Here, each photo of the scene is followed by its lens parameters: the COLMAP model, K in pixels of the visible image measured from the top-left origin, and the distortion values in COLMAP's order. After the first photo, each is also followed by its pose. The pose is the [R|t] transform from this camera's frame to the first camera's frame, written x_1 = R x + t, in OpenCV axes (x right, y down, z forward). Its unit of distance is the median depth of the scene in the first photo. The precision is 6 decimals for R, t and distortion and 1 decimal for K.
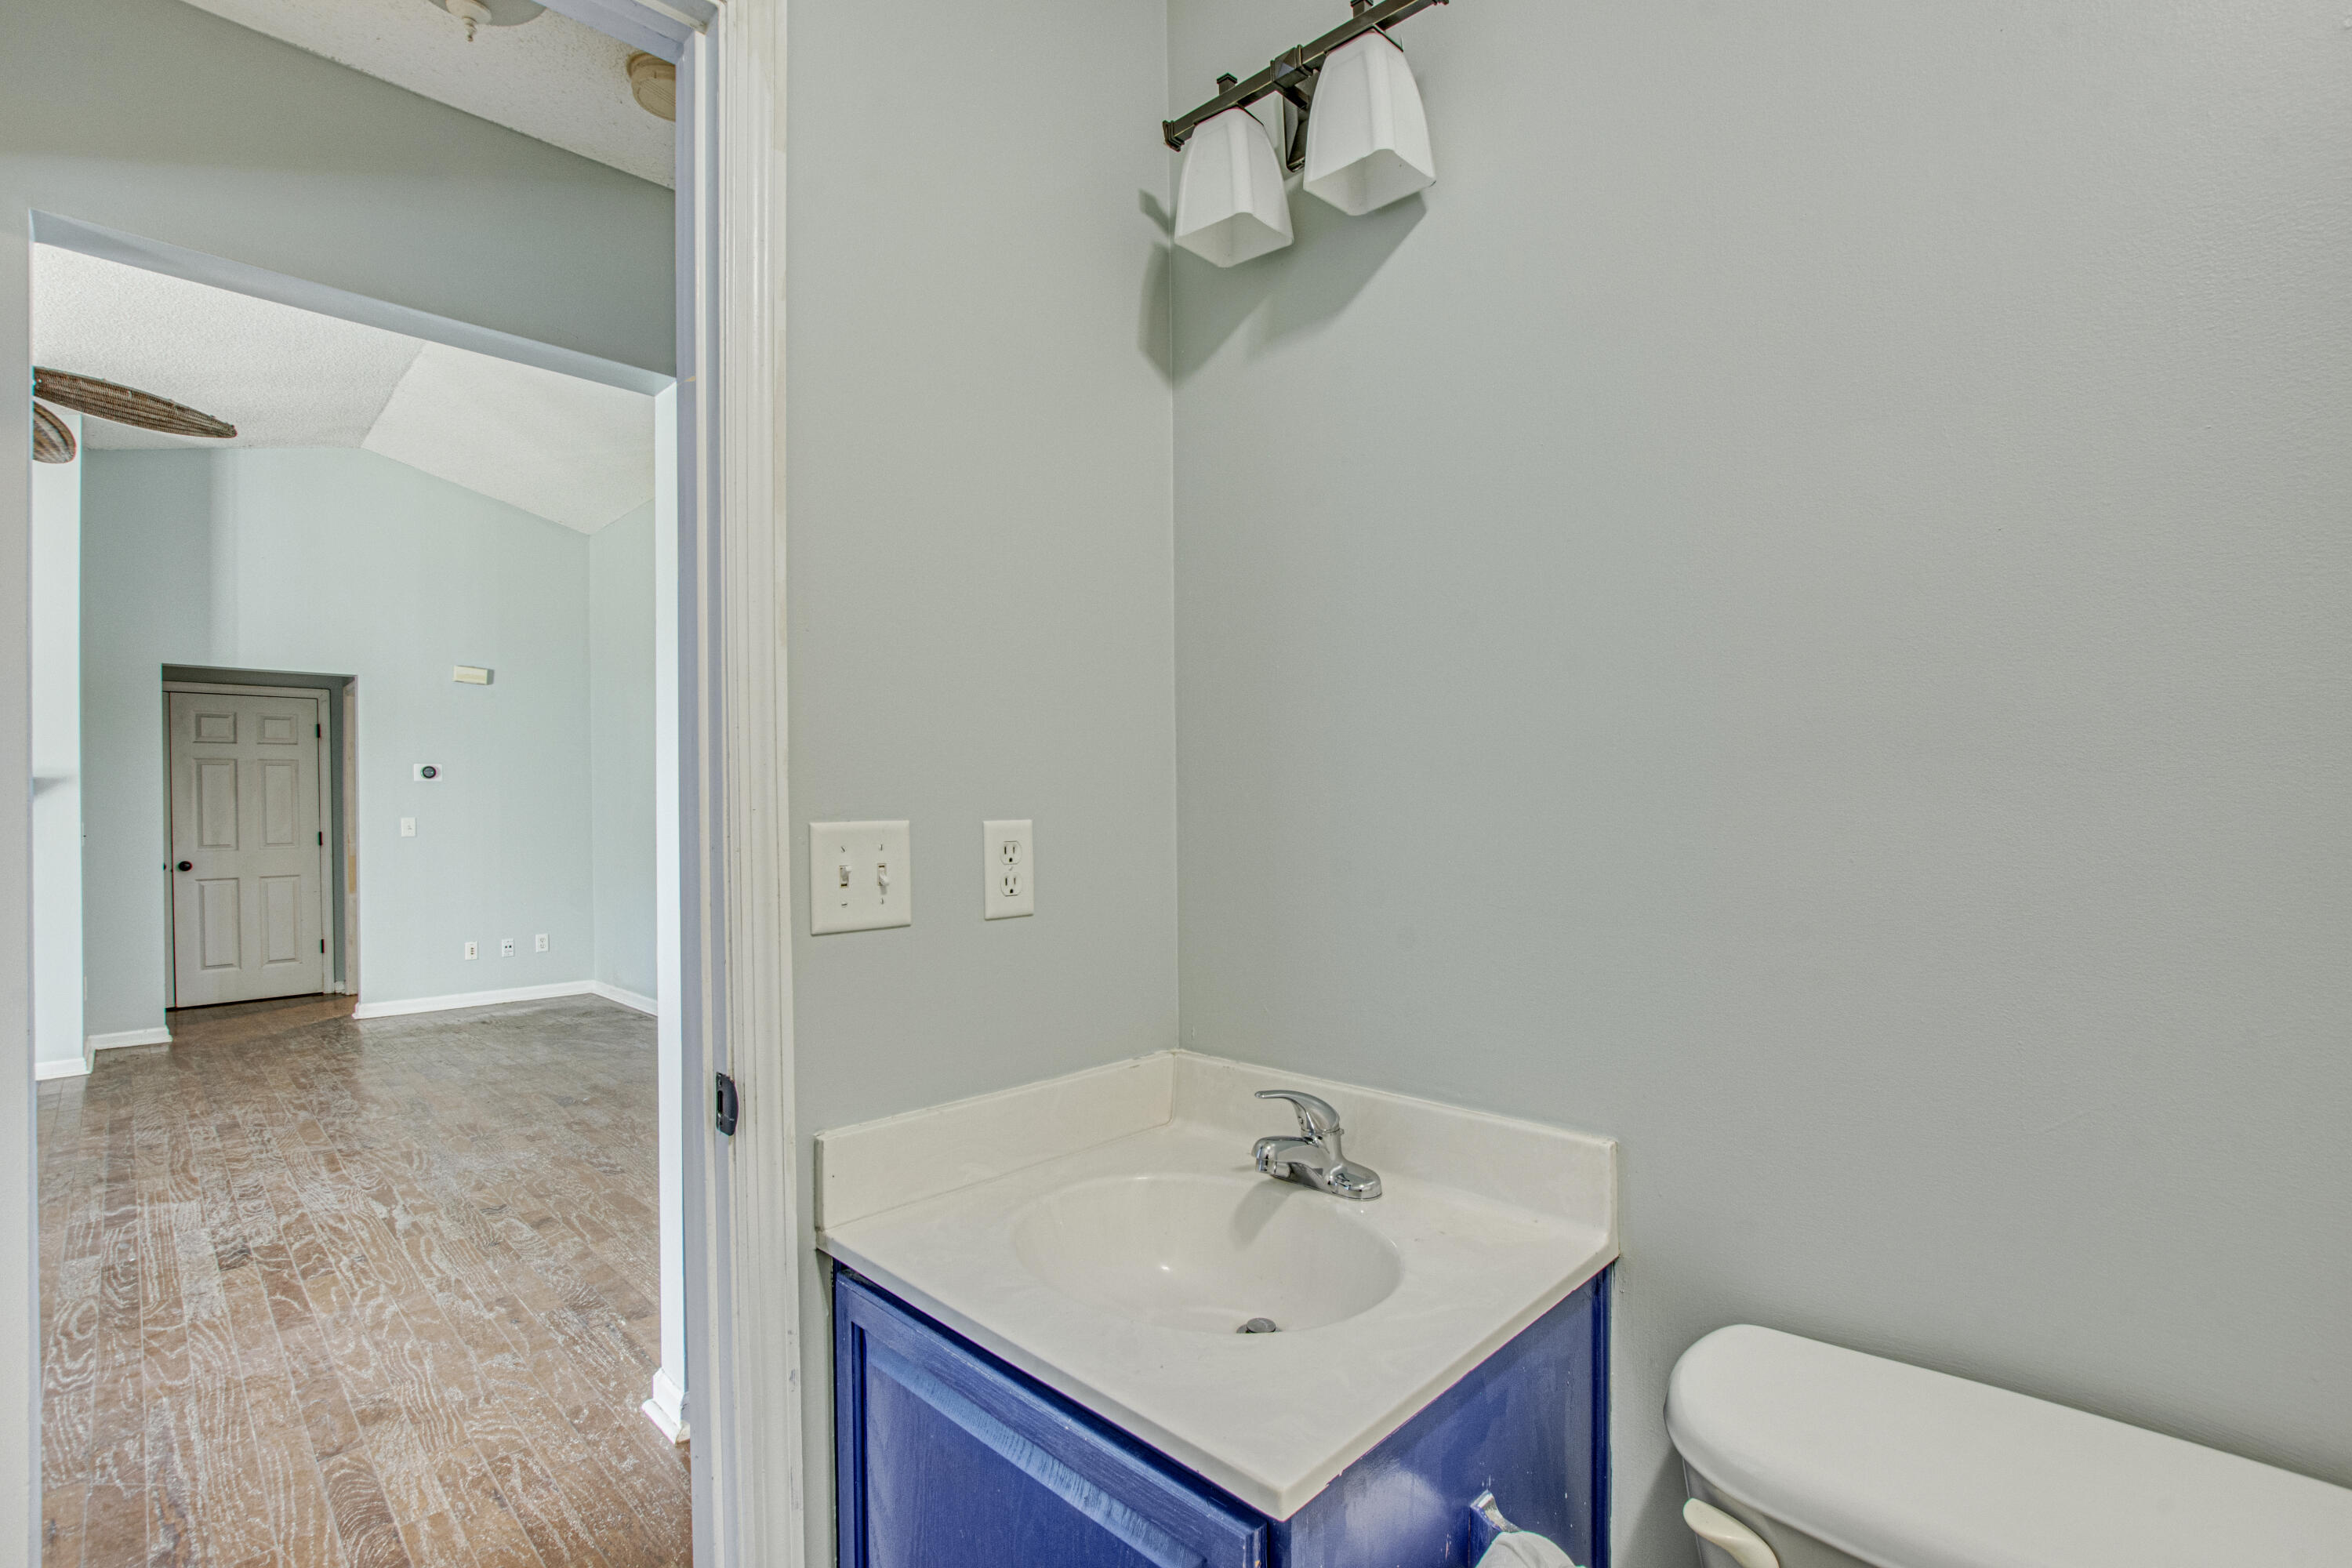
lens RADIAL K [[1054.5, 0, 1168.6], [0, 1054.5, 816.3], [0, 0, 1]] dist [-0.004441, -0.000384]
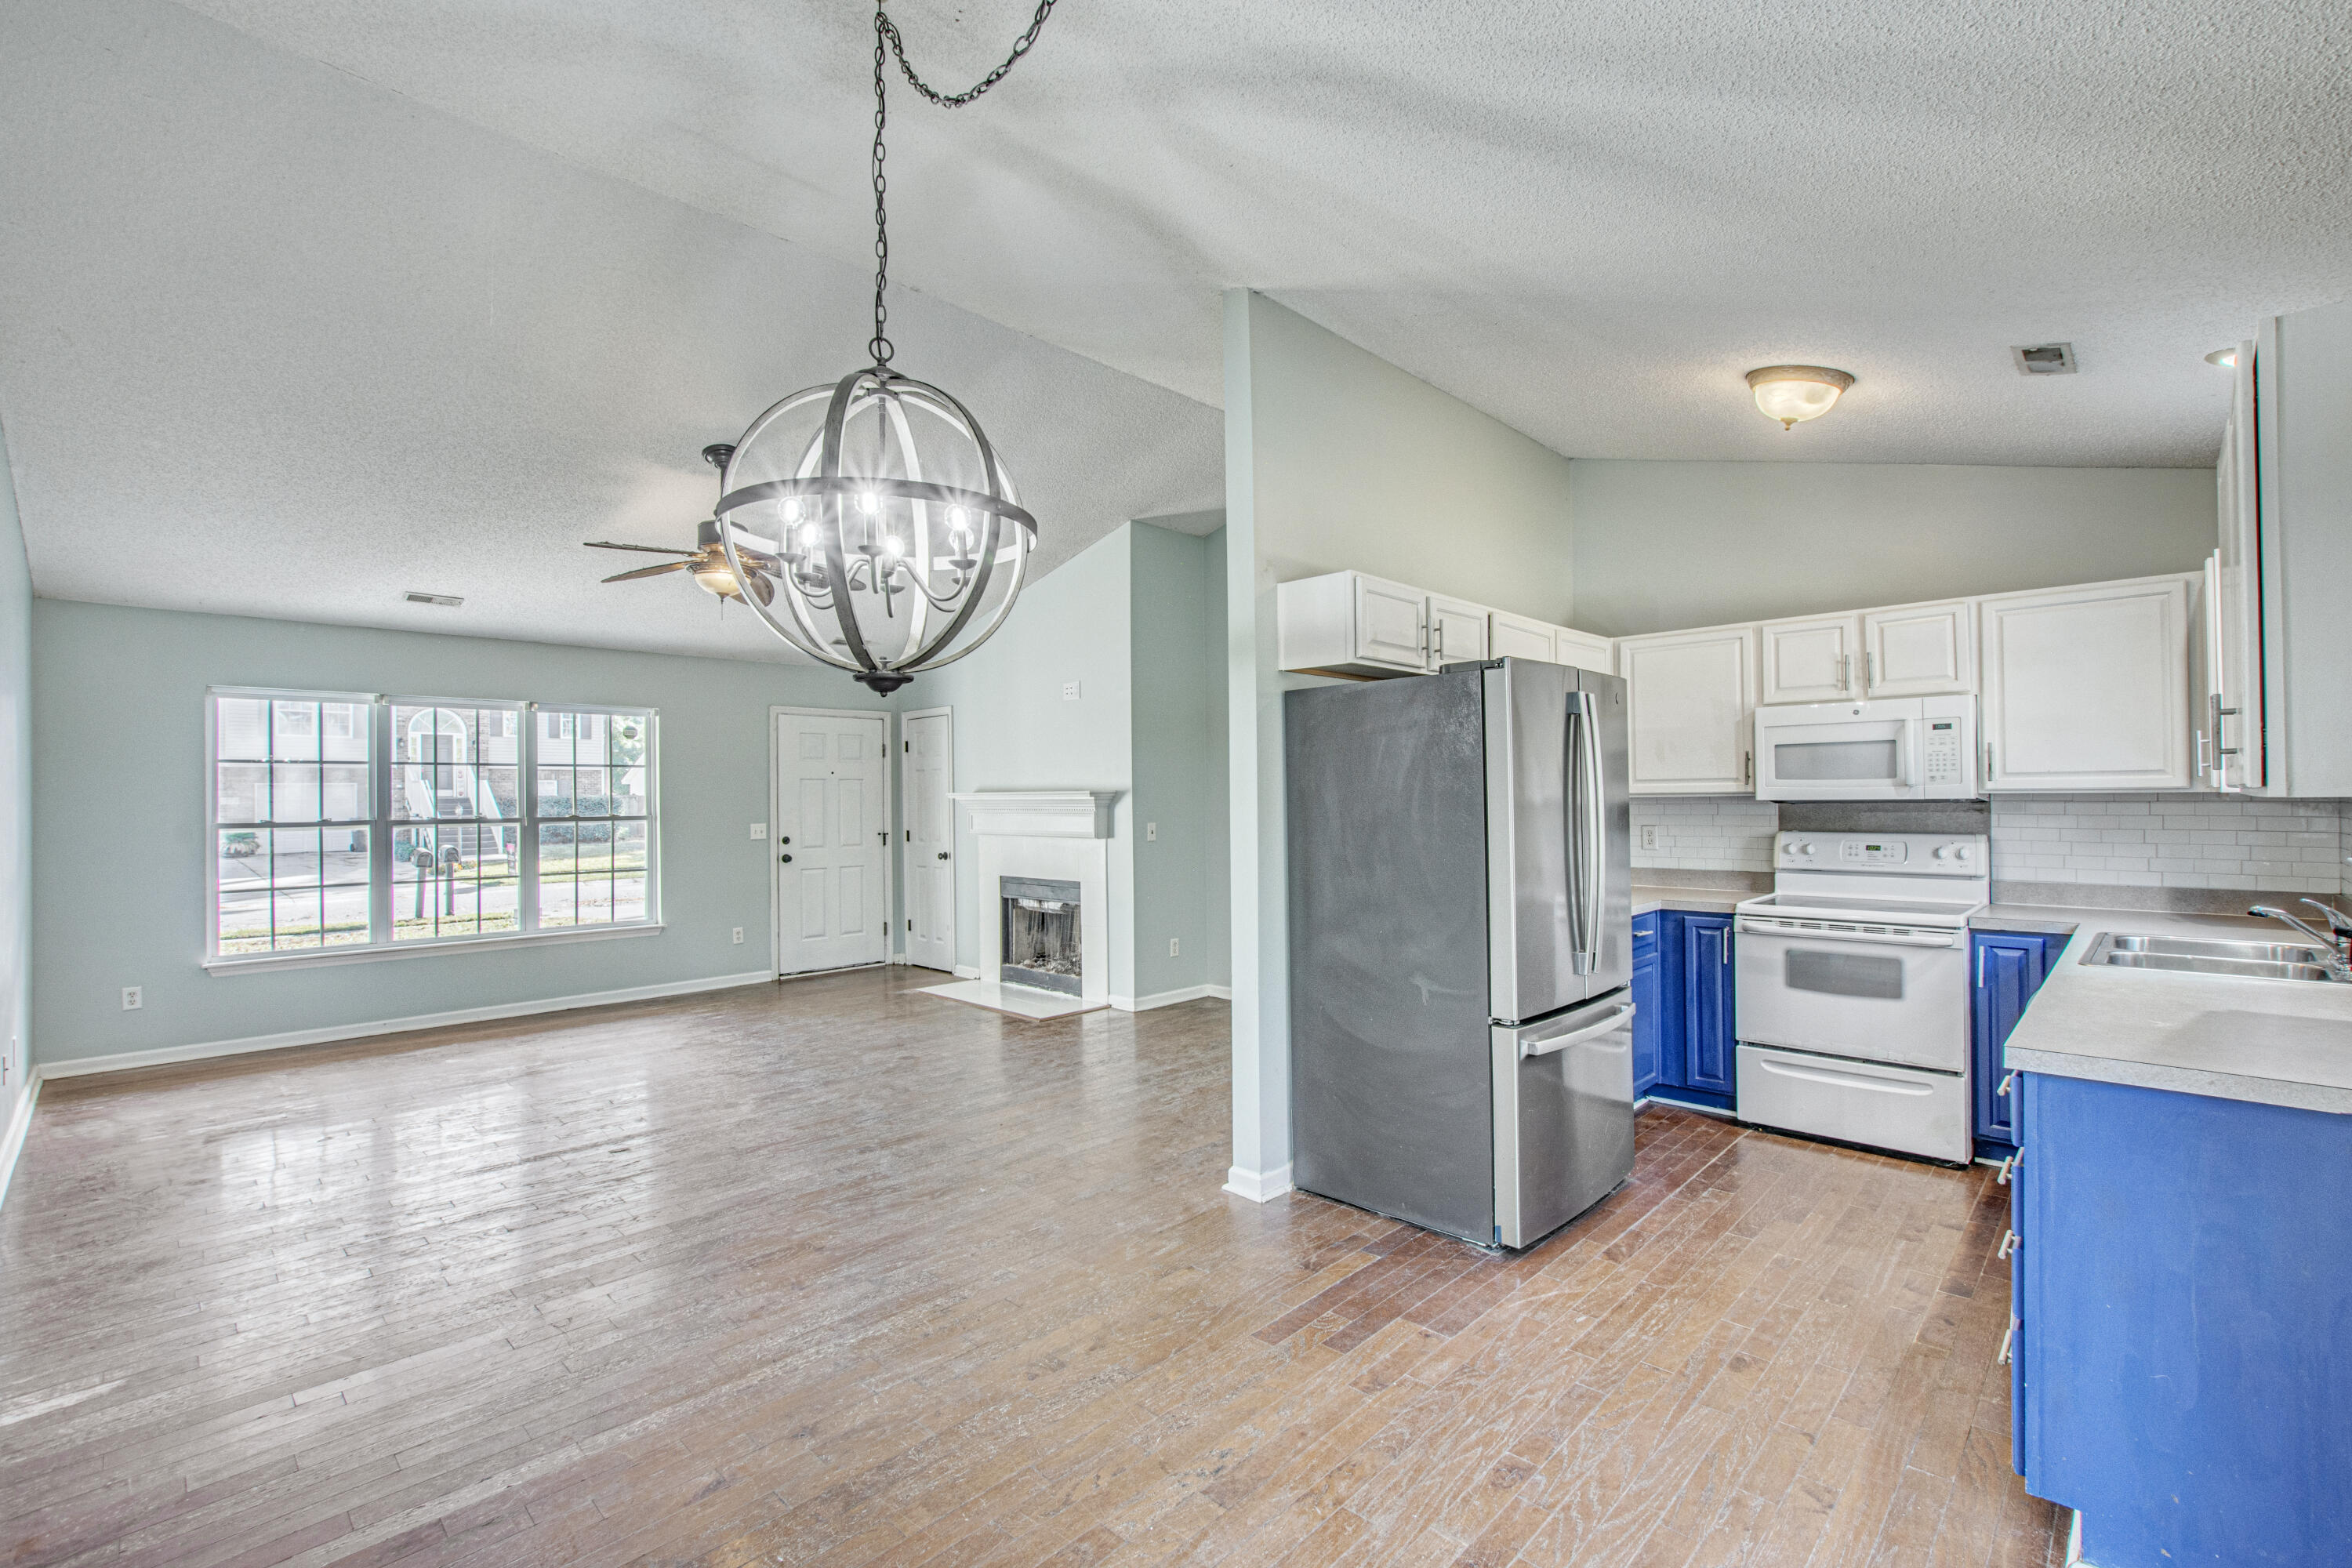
lens RADIAL K [[1050.7, 0, 1164.1], [0, 1050.7, 786.7], [0, 0, 1]] dist [-0.008152, 0.000092]
pose [[0.012565, 0.003075, -0.999916, 0.438119], [-0.000862, 0.999995, 0.003064, -0.063581], [0.999921, 0.000824, 0.012567, 1.487848]]
